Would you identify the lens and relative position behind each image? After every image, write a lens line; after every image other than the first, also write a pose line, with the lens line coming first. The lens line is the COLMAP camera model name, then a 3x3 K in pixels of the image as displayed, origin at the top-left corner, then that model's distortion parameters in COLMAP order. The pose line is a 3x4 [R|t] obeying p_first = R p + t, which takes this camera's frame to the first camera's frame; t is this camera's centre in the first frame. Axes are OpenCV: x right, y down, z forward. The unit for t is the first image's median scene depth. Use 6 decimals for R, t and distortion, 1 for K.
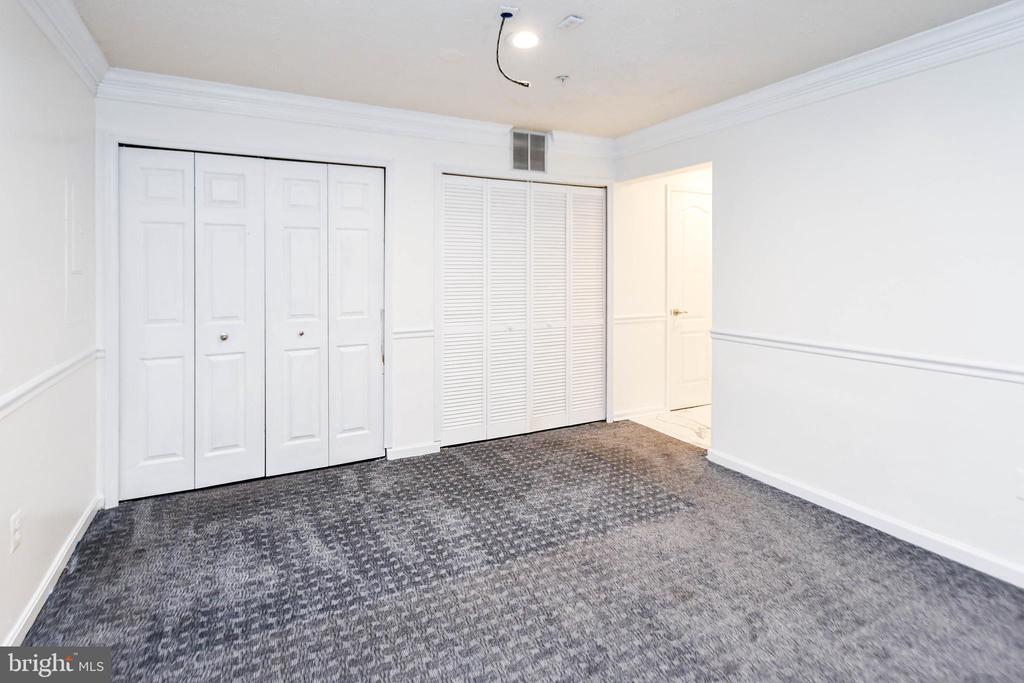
lens RADIAL K [[529.3, 0, 512.8], [0, 529.3, 267.4], [0, 0, 1]] dist [0.001777, 0.000876]
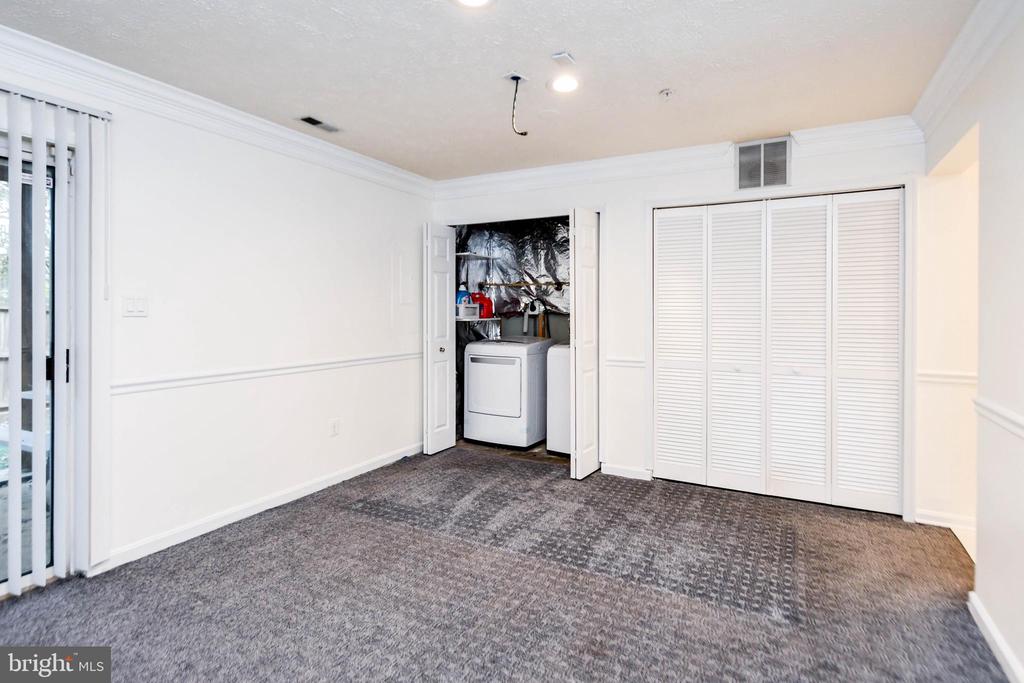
lens RADIAL K [[532.7, 0, 513.1], [0, 532.7, 305.0], [0, 0, 1]] dist [-0.000179, 0.000263]
pose [[0.554699, -0.001954, -0.832049, 0.527340], [-0.004055, 0.999979, -0.005051, 0.013869], [0.832041, 0.006176, 0.554679, 0.191834]]
